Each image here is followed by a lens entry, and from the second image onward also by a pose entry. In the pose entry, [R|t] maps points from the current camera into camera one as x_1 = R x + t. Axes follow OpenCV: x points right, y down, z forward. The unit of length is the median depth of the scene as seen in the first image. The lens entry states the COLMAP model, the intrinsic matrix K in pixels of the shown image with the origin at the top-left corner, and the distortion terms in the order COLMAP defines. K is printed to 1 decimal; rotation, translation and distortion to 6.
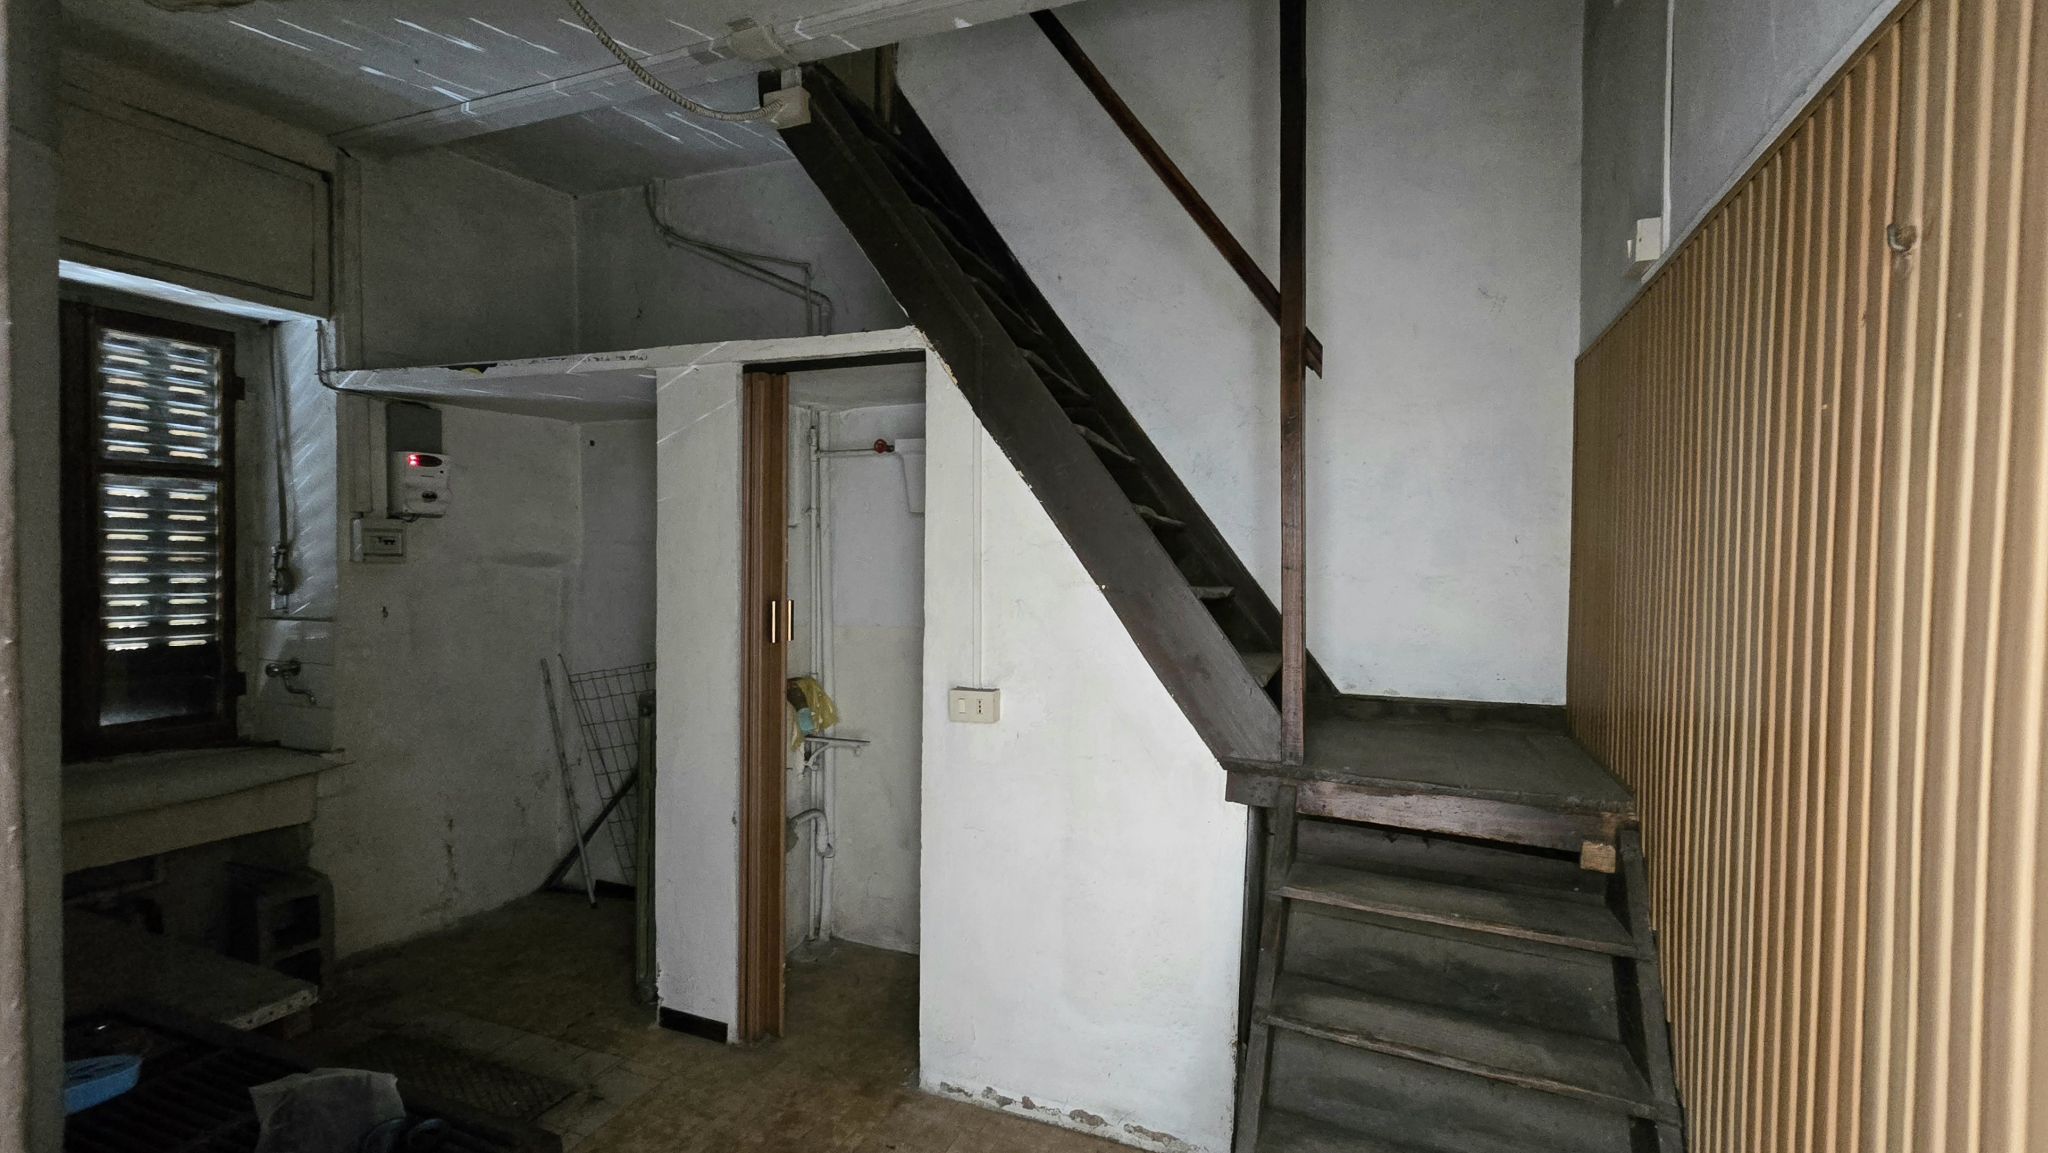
lens RADIAL K [[870.6, 0, 1028.3], [0, 870.6, 584.5], [0, 0, 1]] dist [0.000602, 0.000014]
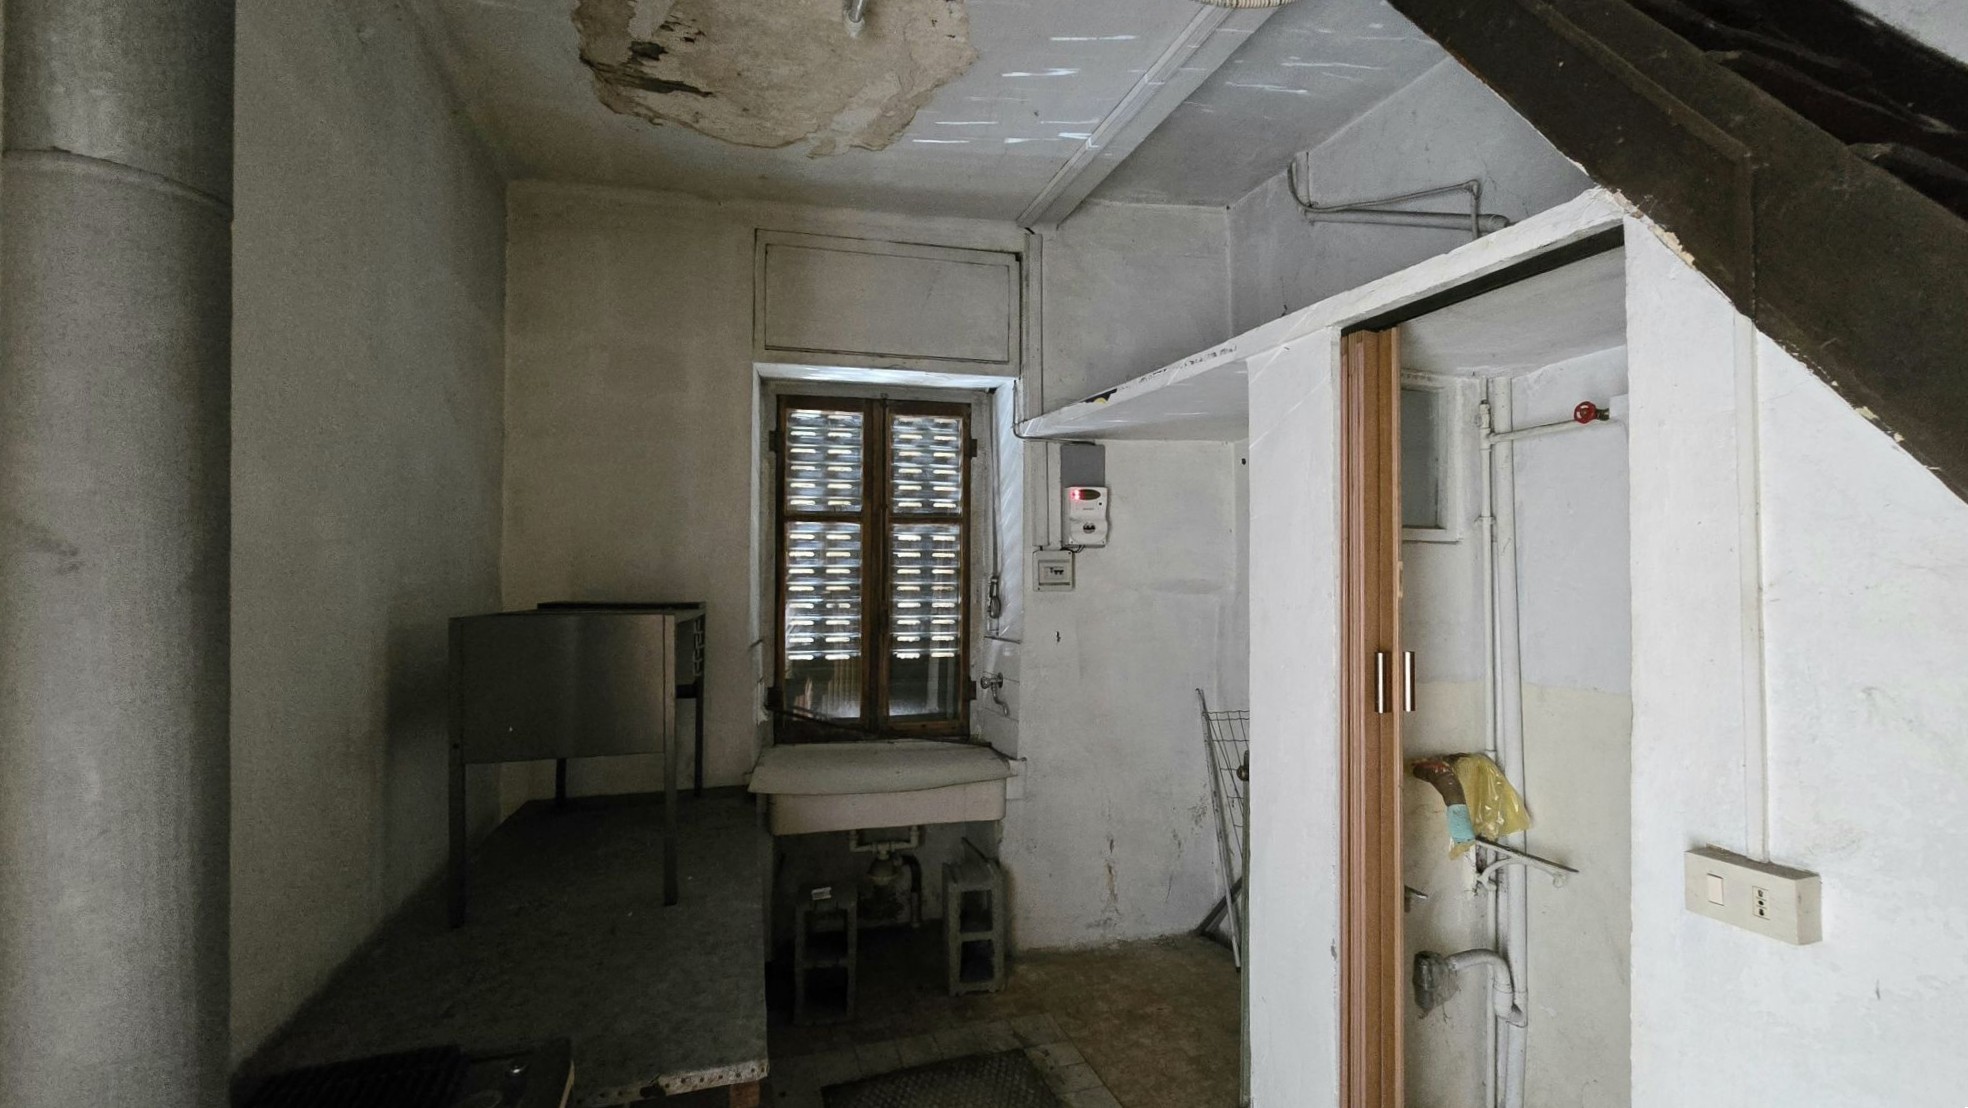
lens RADIAL K [[849.2, 0, 998.5], [0, 849.2, 561.3], [0, 0, 1]] dist [-0.007522, 0.000301]
pose [[0.646182, -0.023407, -0.762824, 0.023519], [-0.012366, 0.999077, -0.041132, -0.018037], [0.763083, 0.036012, 0.645297, 0.266778]]
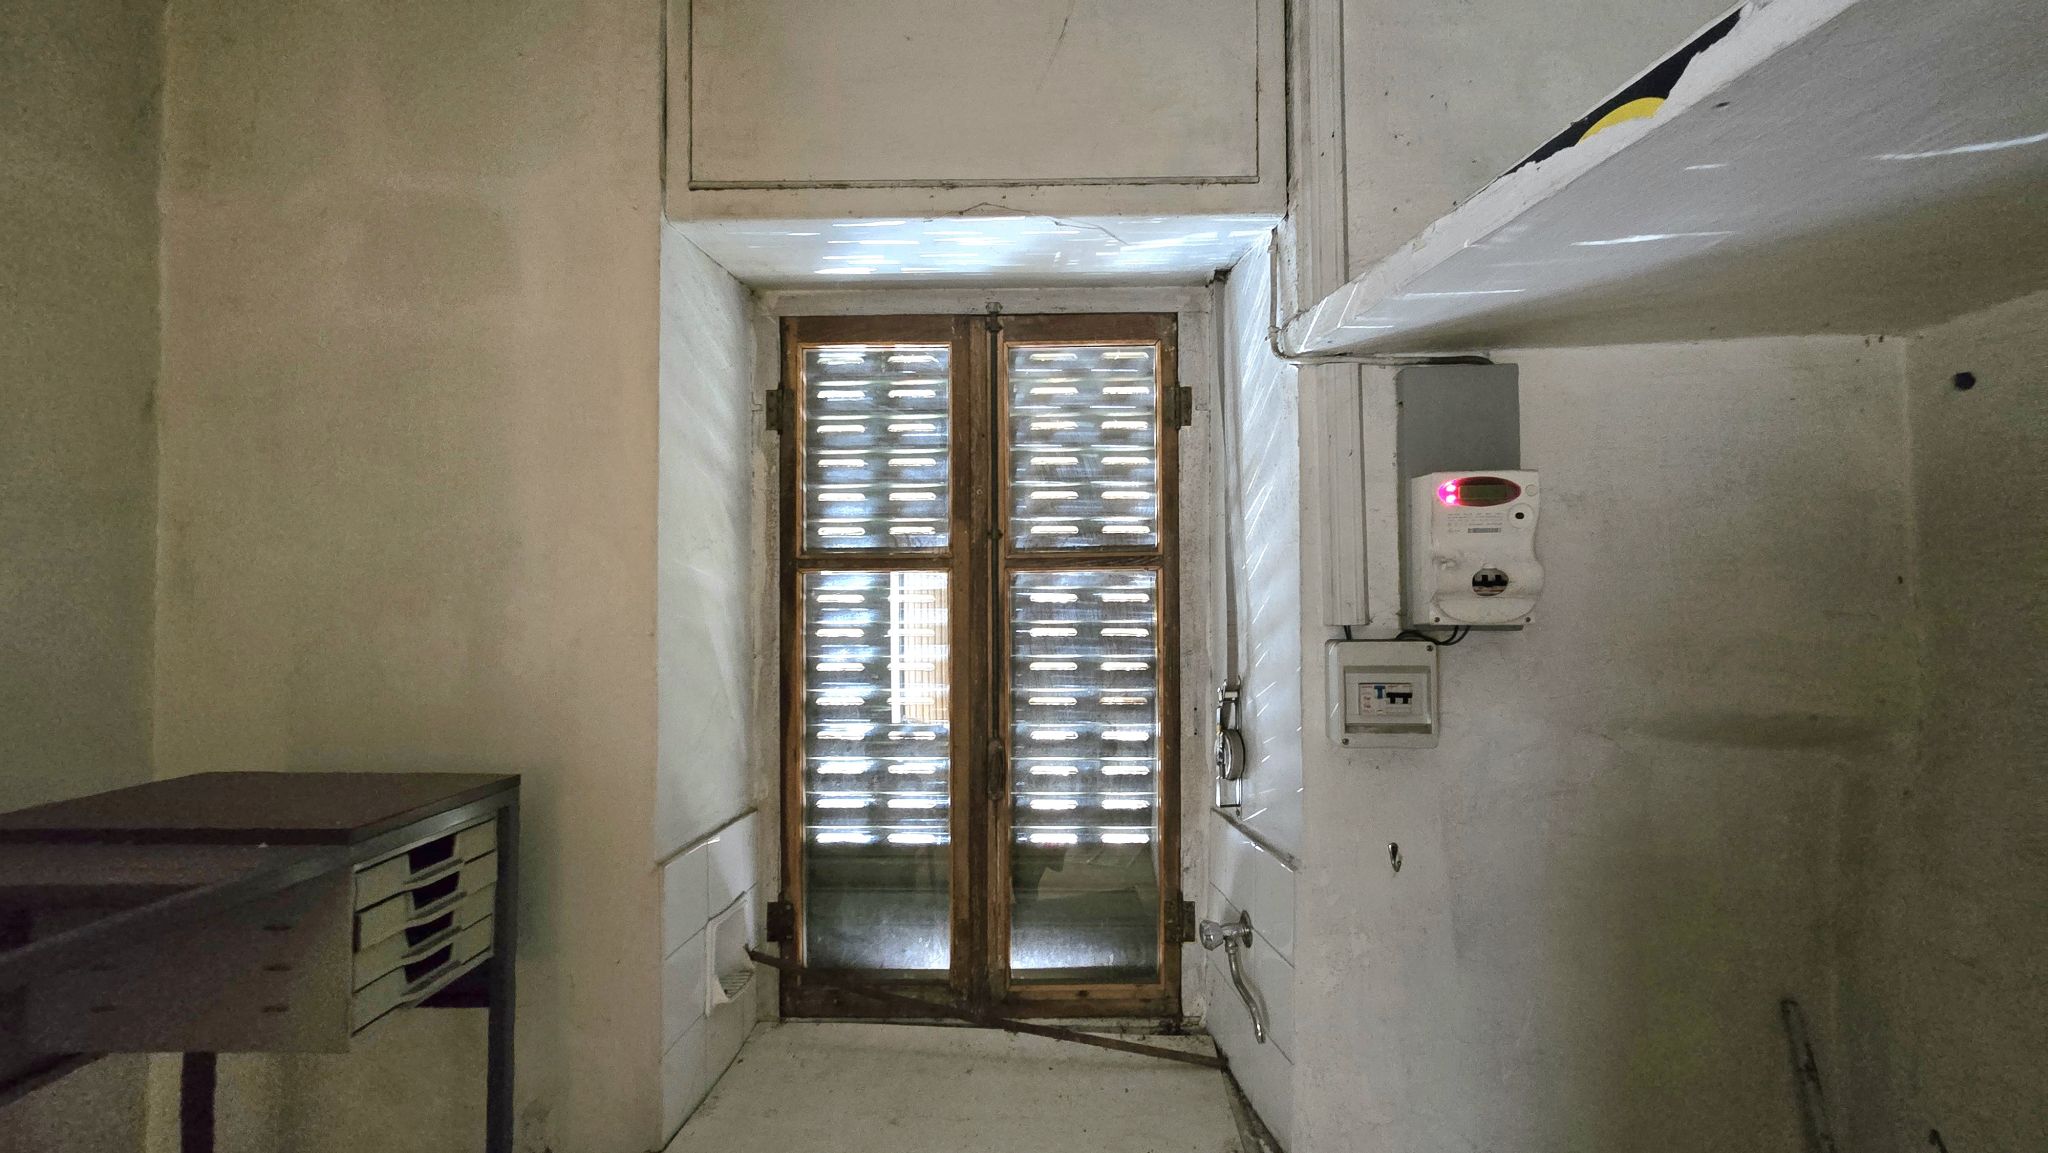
lens RADIAL K [[837.5, 0, 1044.0], [0, 837.5, 583.9], [0, 0, 1]] dist [-0.005271, -0.000414]
pose [[0.439557, -0.028661, -0.897757, -0.460391], [-0.012353, 0.999203, -0.037948, -0.087264], [0.898130, 0.027770, 0.438853, 0.687877]]
